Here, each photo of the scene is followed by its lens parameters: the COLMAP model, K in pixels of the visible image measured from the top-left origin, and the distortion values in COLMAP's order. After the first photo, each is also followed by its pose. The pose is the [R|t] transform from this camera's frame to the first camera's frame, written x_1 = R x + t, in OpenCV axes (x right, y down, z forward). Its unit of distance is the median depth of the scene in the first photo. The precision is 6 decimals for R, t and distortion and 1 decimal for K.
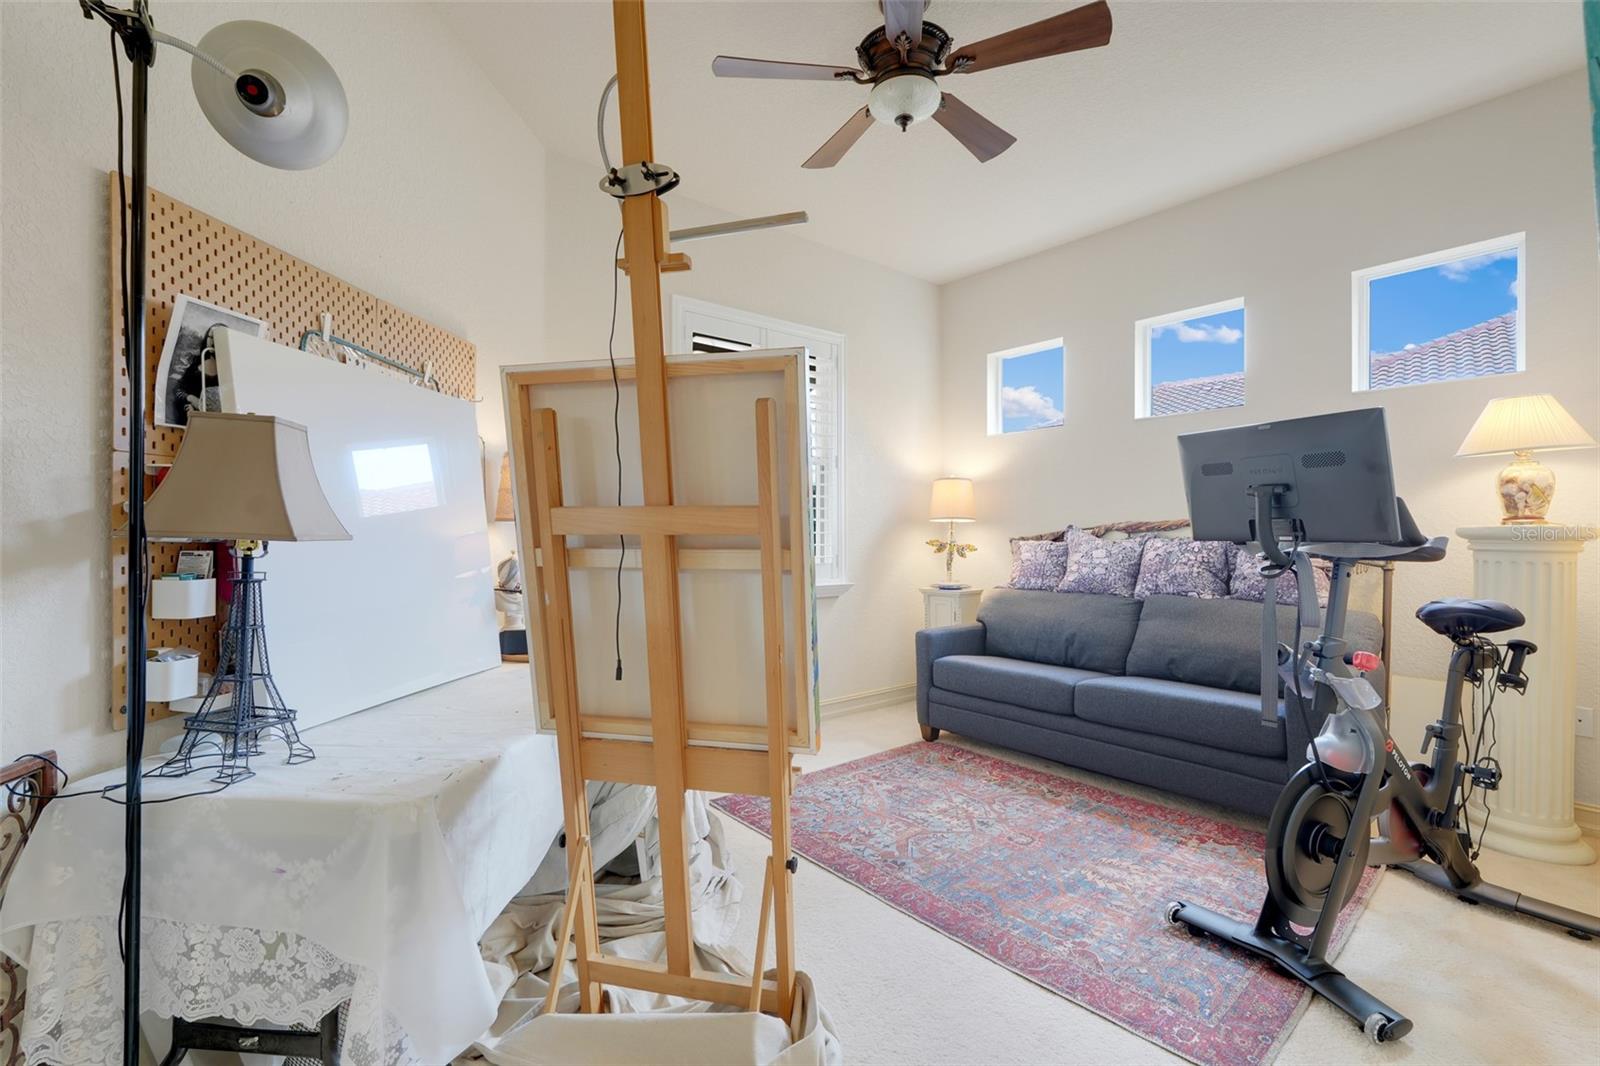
lens RADIAL K [[700.9, 0, 798.8], [0, 700.9, 533.0], [0, 0, 1]] dist [-0.020751, 0.010251]
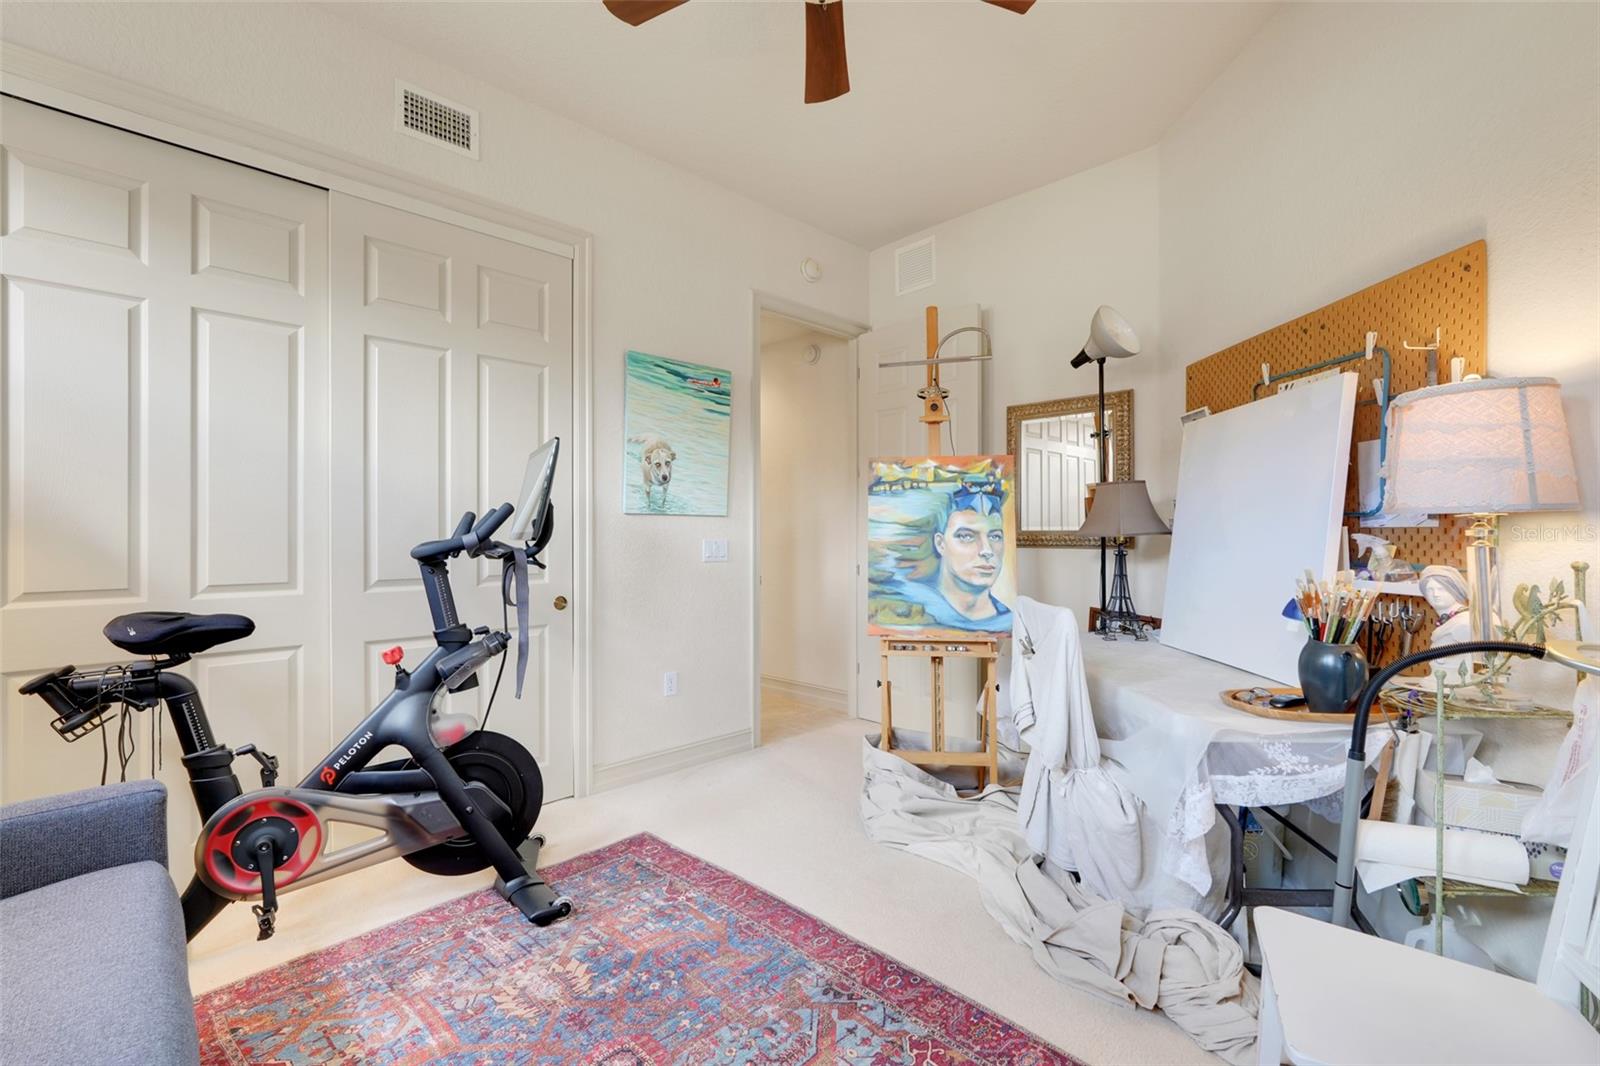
lens RADIAL K [[700.9, 0, 798.8], [0, 700.9, 533.0], [0, 0, 1]] dist [-0.020751, 0.010251]
pose [[-0.995394, 0.001284, -0.095861, 0.212471], [0.001784, 0.999985, -0.005134, 0.004609], [0.095853, -0.005282, -0.995382, 1.485397]]
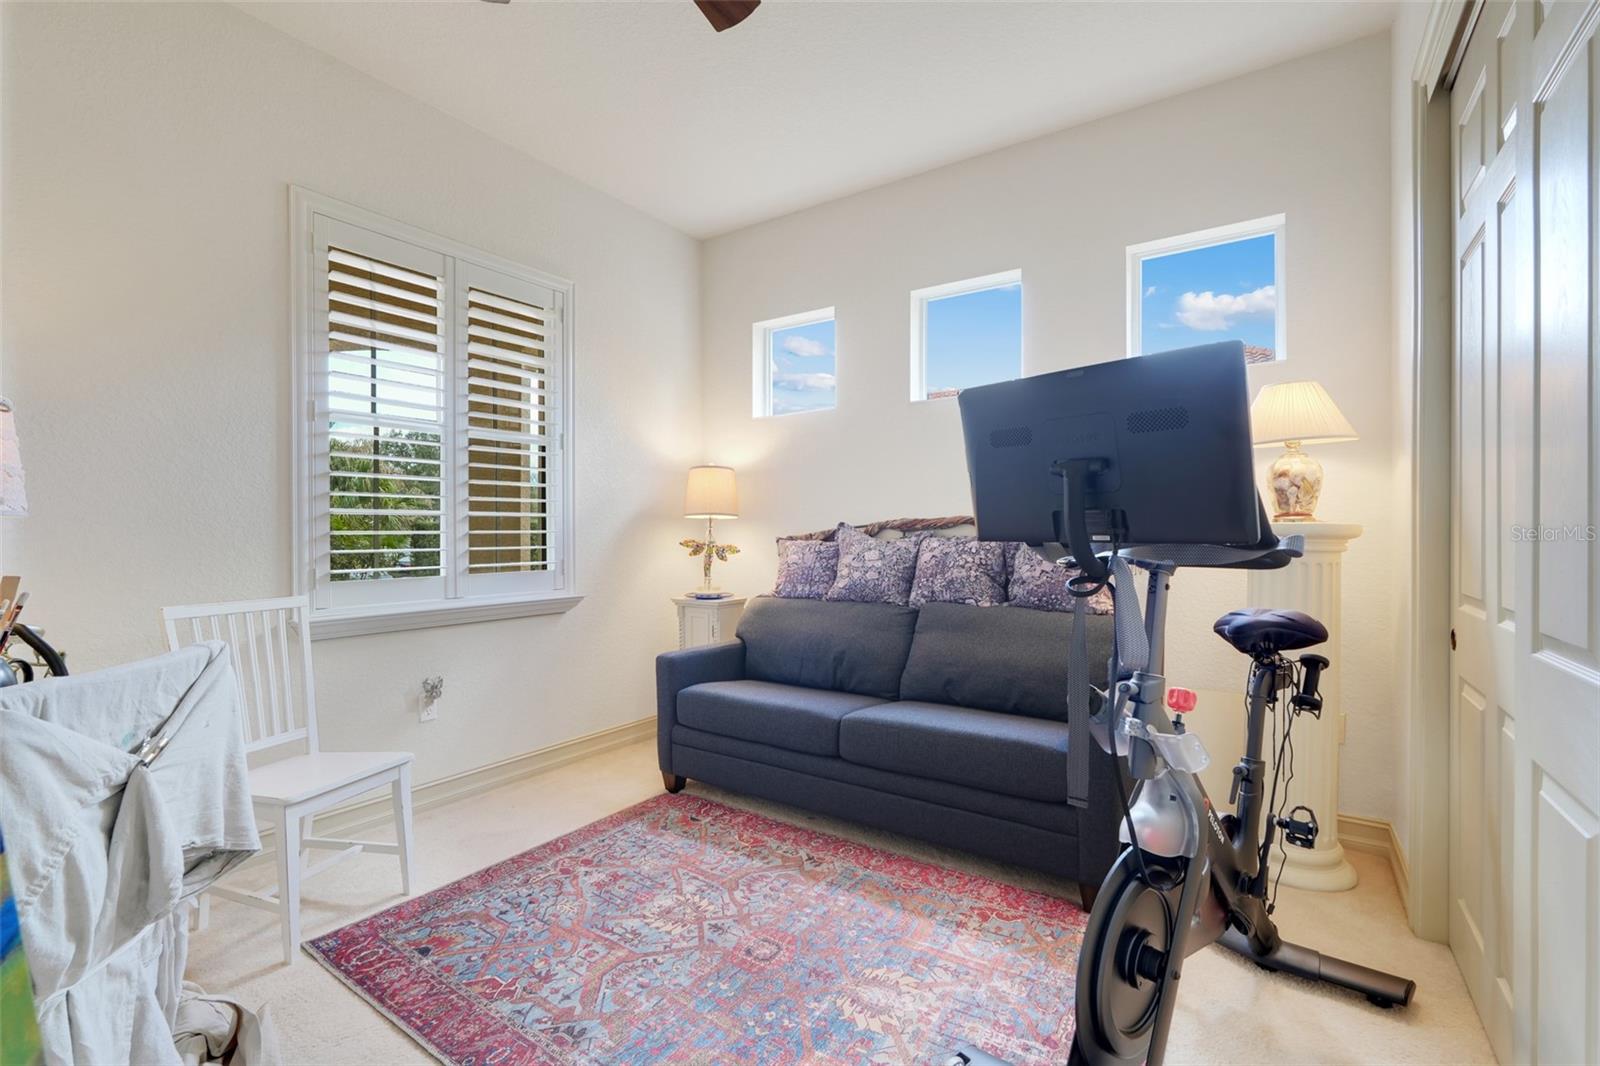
lens RADIAL K [[700.9, 0, 798.8], [0, 700.9, 533.0], [0, 0, 1]] dist [-0.020751, 0.010251]
pose [[0.960071, -0.000895, 0.279757, 0.141077], [0.000584, 0.999999, 0.001193, 0.001087], [-0.279757, -0.000982, 0.960070, 0.270692]]
